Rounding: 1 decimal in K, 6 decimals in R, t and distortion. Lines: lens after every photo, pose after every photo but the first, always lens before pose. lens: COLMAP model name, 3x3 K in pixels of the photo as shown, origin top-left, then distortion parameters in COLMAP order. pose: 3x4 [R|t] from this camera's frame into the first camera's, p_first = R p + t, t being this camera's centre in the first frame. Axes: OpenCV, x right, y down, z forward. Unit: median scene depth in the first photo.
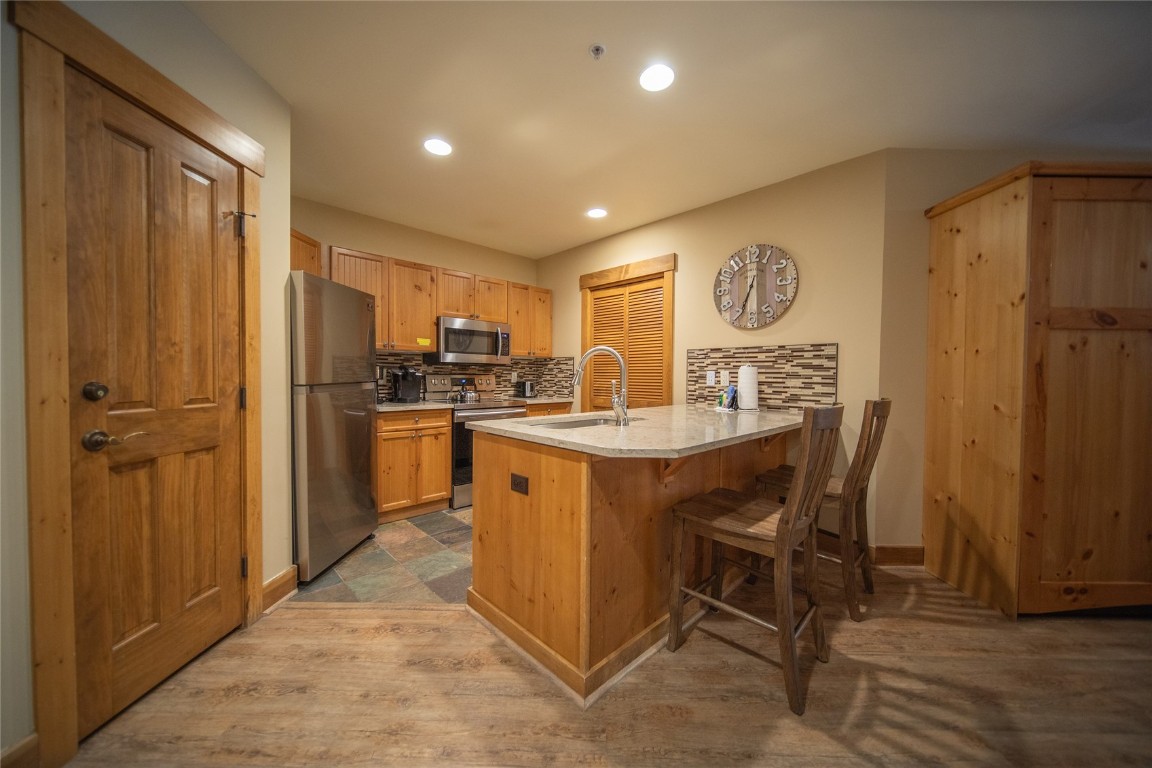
lens RADIAL K [[406.4, 0, 580.9], [0, 406.4, 386.3], [0, 0, 1]] dist [0.001484, -0.000580]
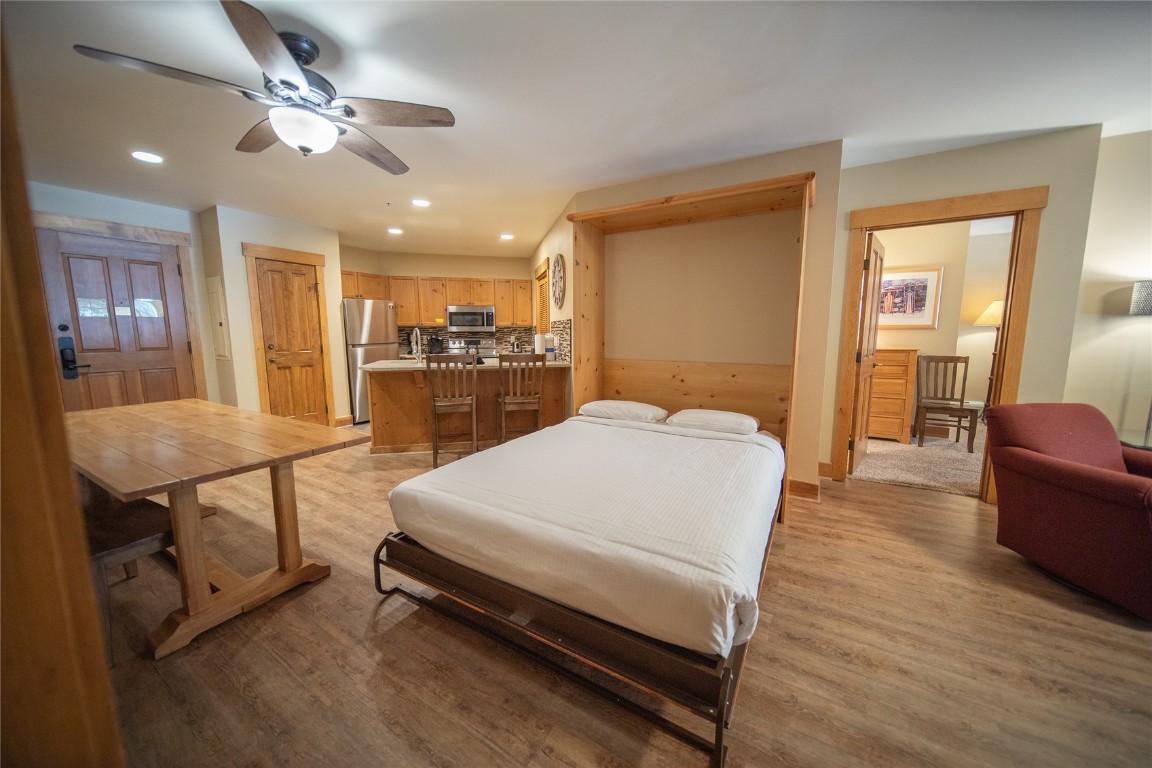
lens RADIAL K [[406.4, 0, 575.1], [0, 406.4, 382.4], [0, 0, 1]] dist [0.001484, -0.000580]
pose [[0.863723, 0.051283, -0.501352, 1.340070], [-0.004182, 0.995504, 0.094625, -0.010811], [0.503950, -0.079633, 0.860054, -0.355048]]
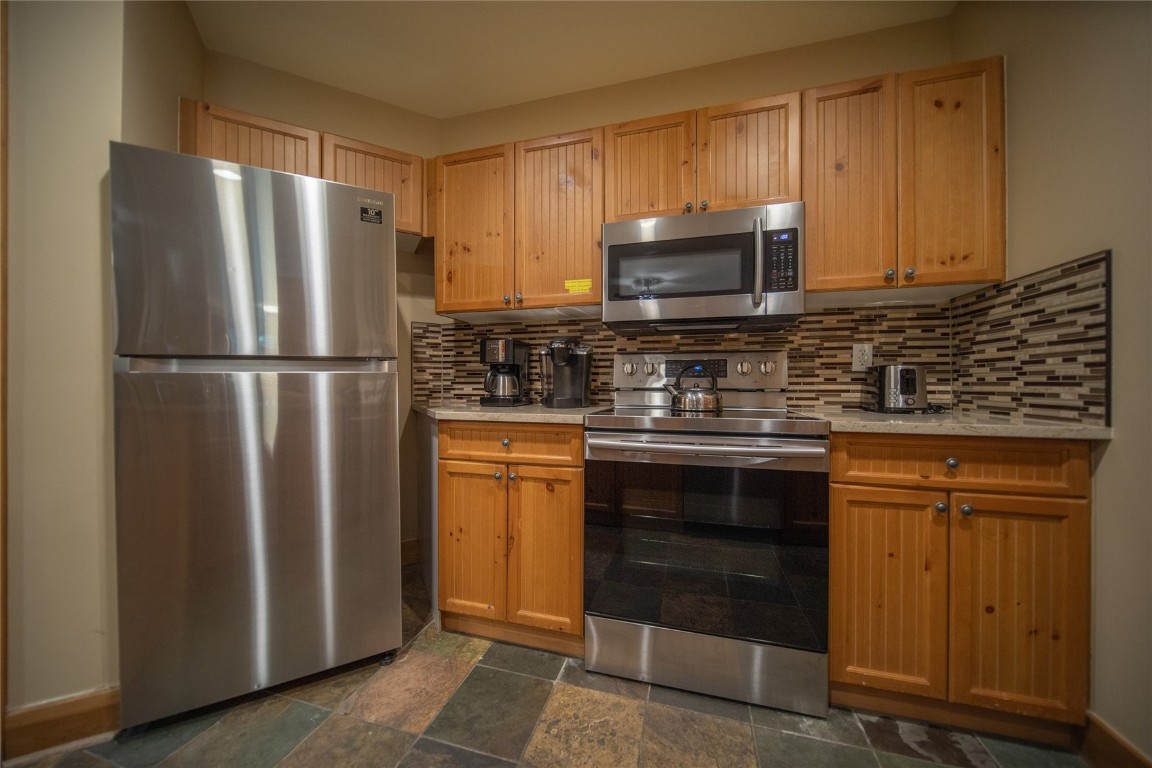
lens RADIAL K [[406.4, 0, 570.0], [0, 406.4, 384.8], [0, 0, 1]] dist [0.001484, -0.000580]
pose [[0.486554, -0.003416, -0.873644, 0.055117], [-0.017044, 0.999765, -0.013401, 0.022263], [0.873484, 0.021411, 0.486381, 0.946788]]
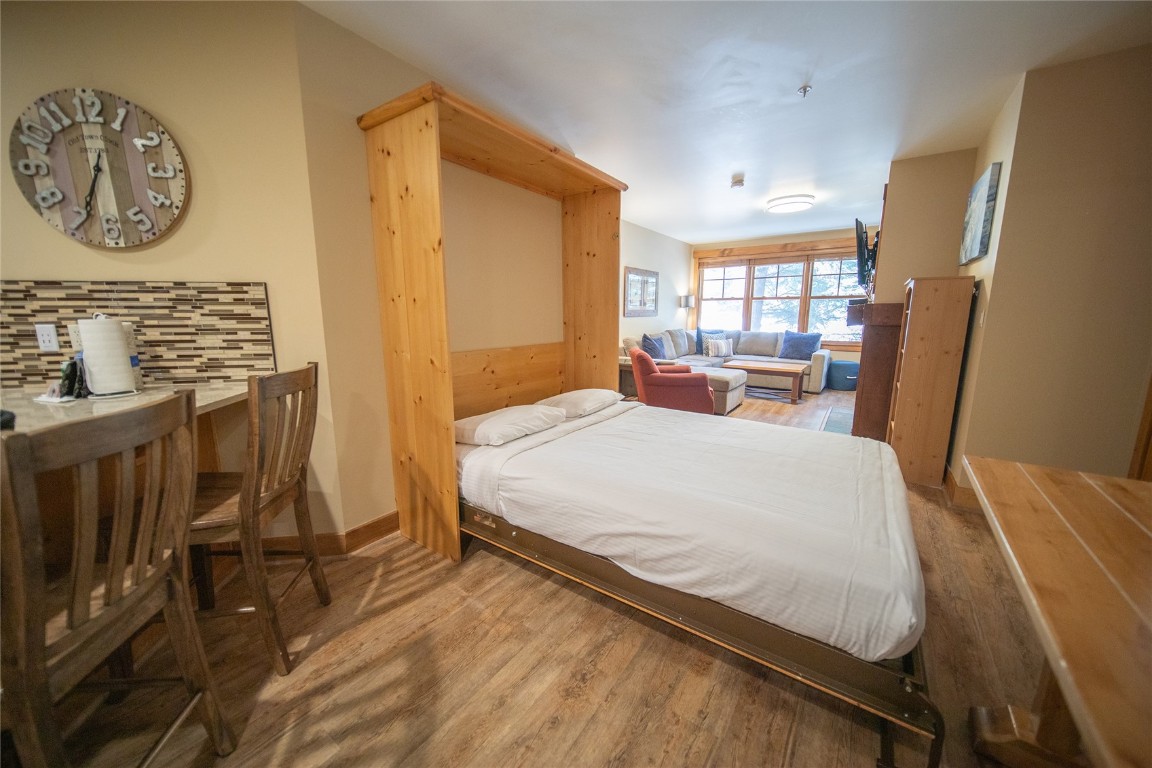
lens RADIAL K [[406.4, 0, 576.5], [0, 406.4, 392.7], [0, 0, 1]] dist [0.001484, -0.000580]
pose [[0.572593, -0.170199, 0.801979, 0.313138], [0.029052, 0.981812, 0.187621, -0.032210], [-0.819325, -0.084132, 0.567123, 0.126573]]
